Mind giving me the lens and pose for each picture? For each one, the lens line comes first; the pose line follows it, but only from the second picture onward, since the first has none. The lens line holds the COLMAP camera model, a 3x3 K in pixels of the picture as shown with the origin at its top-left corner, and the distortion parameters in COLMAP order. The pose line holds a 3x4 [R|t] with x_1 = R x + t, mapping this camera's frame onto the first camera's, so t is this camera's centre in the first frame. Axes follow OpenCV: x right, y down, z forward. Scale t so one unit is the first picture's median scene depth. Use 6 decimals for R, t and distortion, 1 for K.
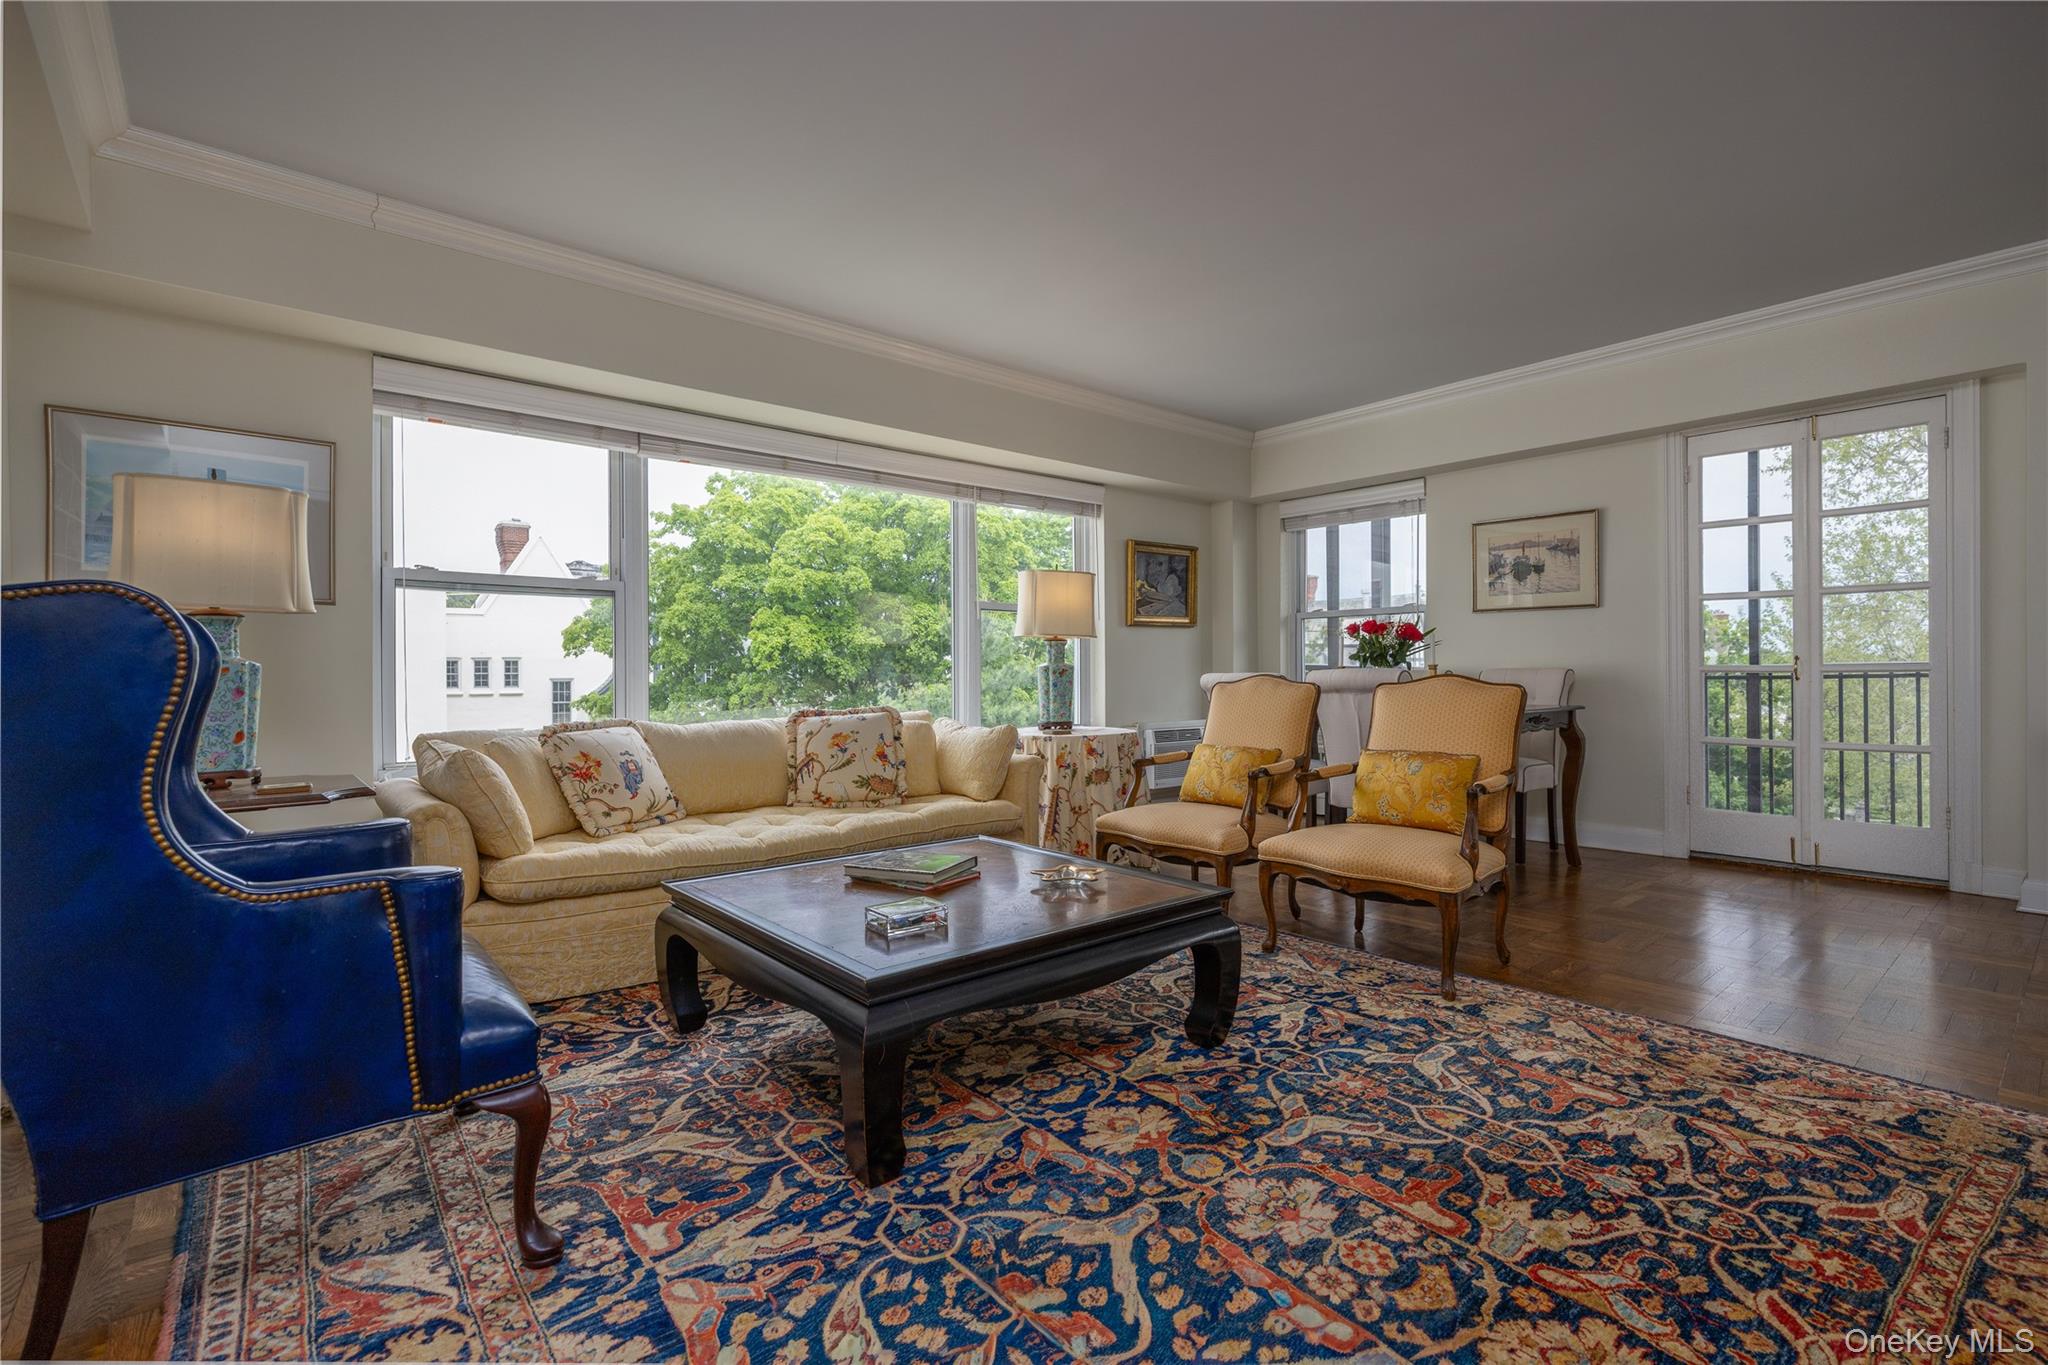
lens RADIAL K [[929.4, 0, 1027.3], [0, 929.4, 677.4], [0, 0, 1]] dist [0.003106, -0.000962]
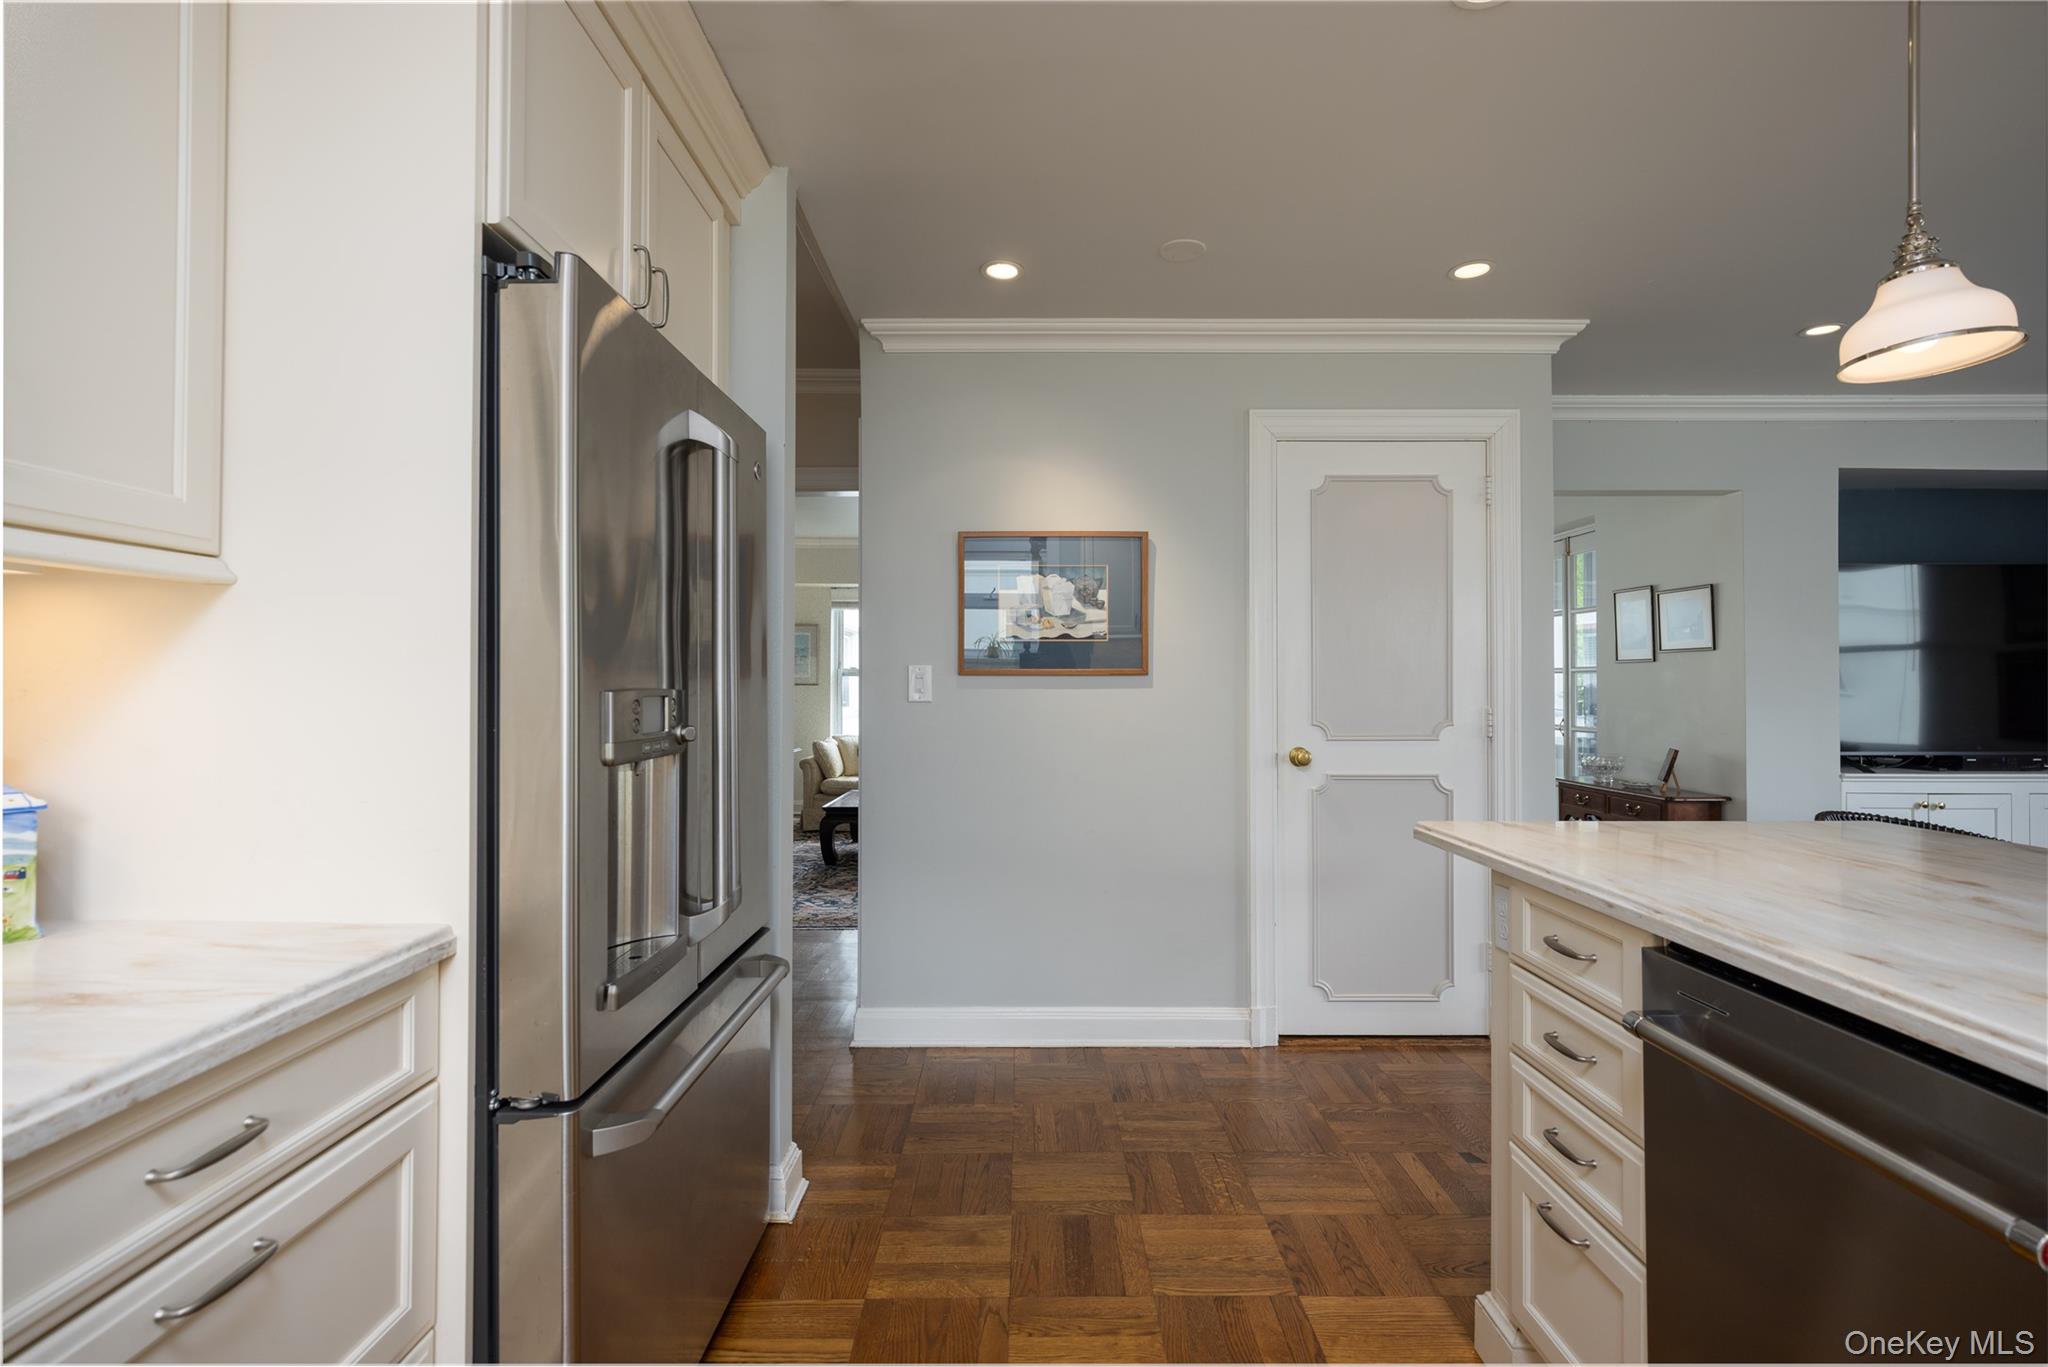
lens RADIAL K [[991.3, 0, 1024.0], [0, 991.3, 683.5], [0, 0, 1]] dist [-0.000876, -0.000288]
pose [[0.755119, 0.001989, -0.655585, 1.769678], [-0.006152, 0.999973, -0.004052, -0.088260], [0.655559, 0.007093, 0.755111, -0.855599]]
